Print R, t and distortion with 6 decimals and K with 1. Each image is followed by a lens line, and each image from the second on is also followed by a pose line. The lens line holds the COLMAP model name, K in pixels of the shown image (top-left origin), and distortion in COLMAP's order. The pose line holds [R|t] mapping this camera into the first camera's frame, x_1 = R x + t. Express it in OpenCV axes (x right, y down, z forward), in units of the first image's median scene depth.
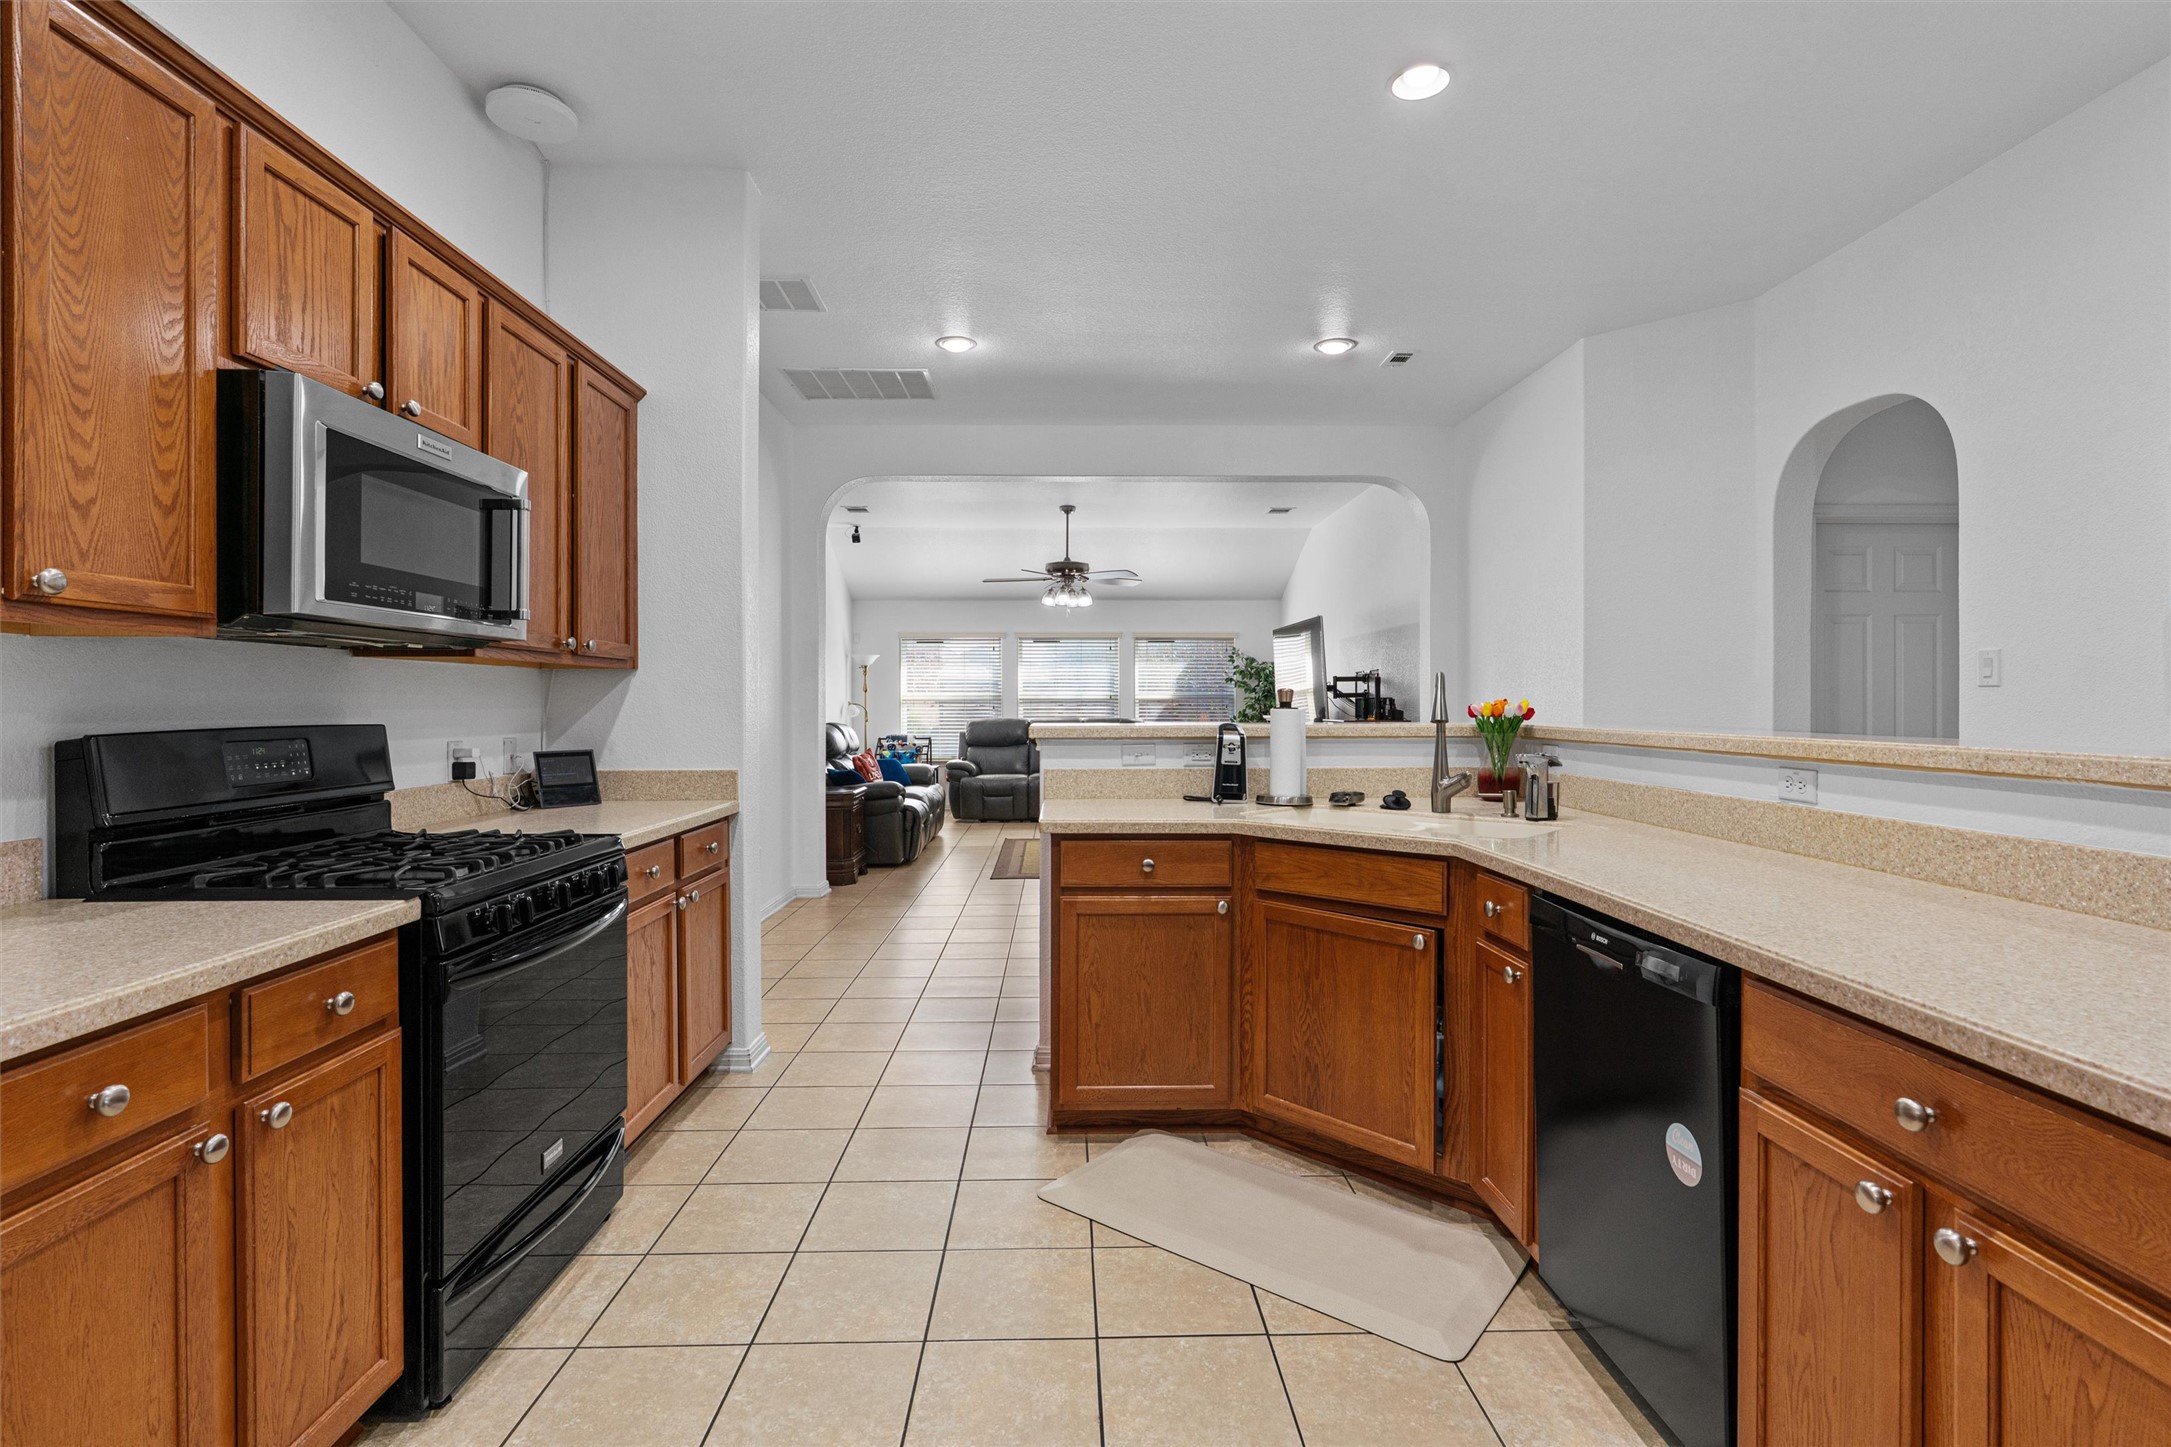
lens RADIAL K [[1034.6, 0, 1089.0], [0, 1034.6, 714.6], [0, 0, 1]] dist [-0.011198, 0.002462]
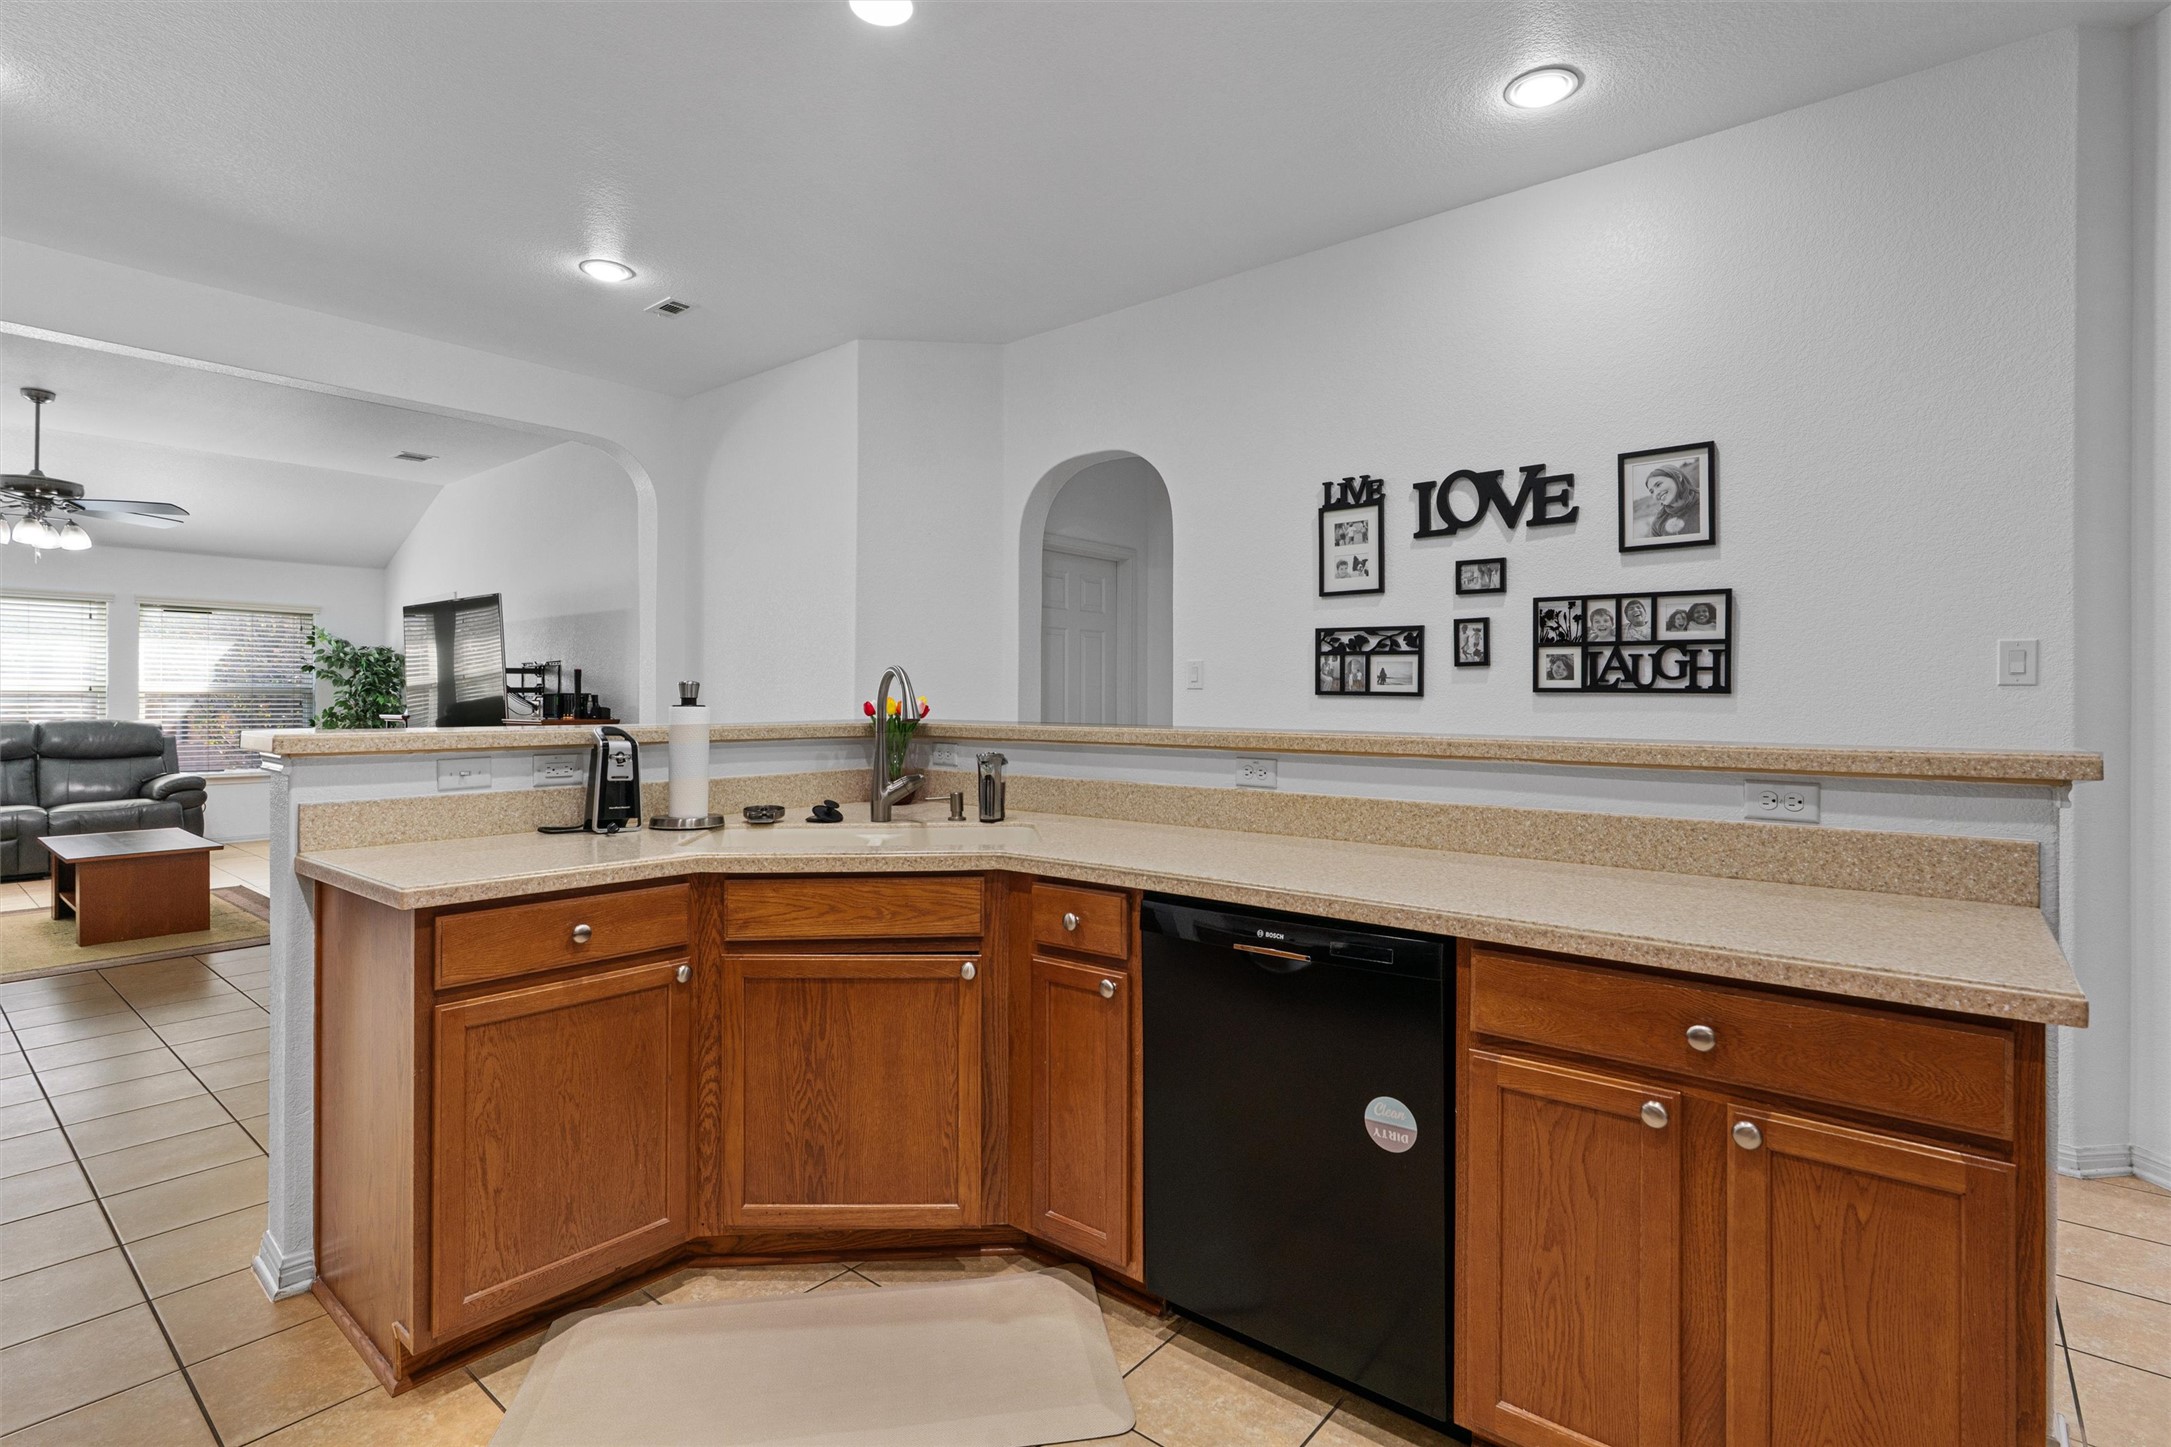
lens RADIAL K [[1034.6, 0, 1089.4], [0, 1034.6, 705.0], [0, 0, 1]] dist [-0.011198, 0.002462]
pose [[0.655403, 0.001455, 0.755278, -0.243378], [0.003624, 0.999981, -0.005072, -0.001845], [-0.755271, 0.006061, 0.655385, 0.296635]]
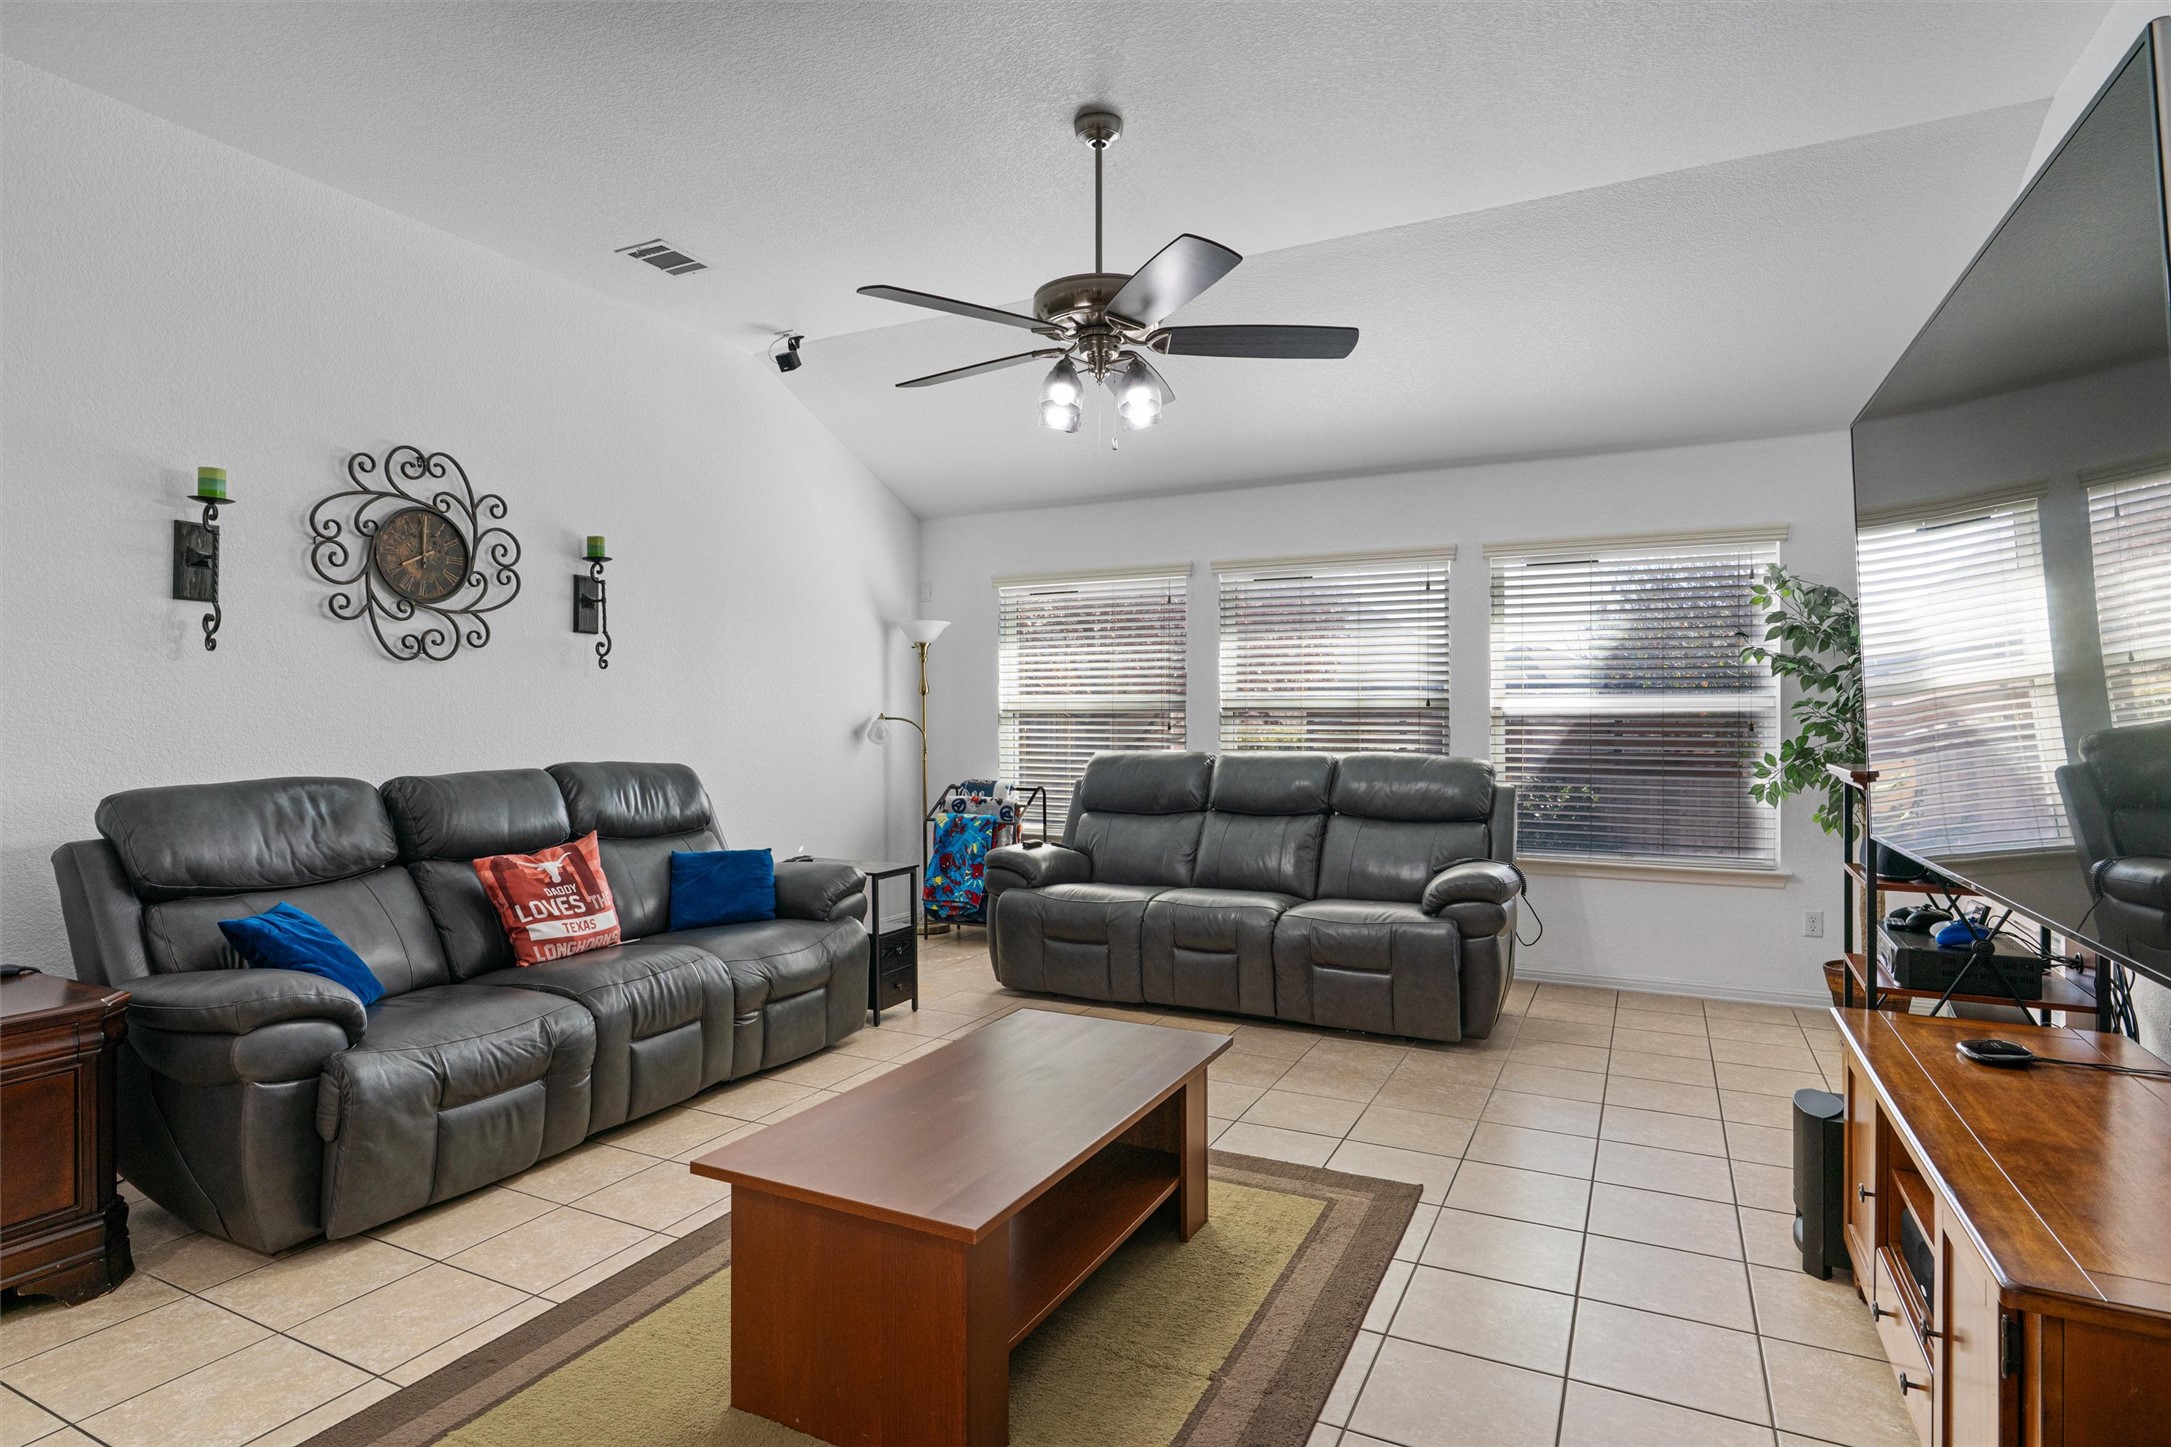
lens RADIAL K [[1116.7, 0, 1085.7], [0, 1116.7, 713.4], [0, 0, 1]] dist [-0.021821, -0.000421]
pose [[0.877115, -0.000676, -0.480280, 0.484387], [-0.008730, 0.999811, -0.017349, -0.016343], [0.480201, 0.019410, 0.876944, 2.287393]]
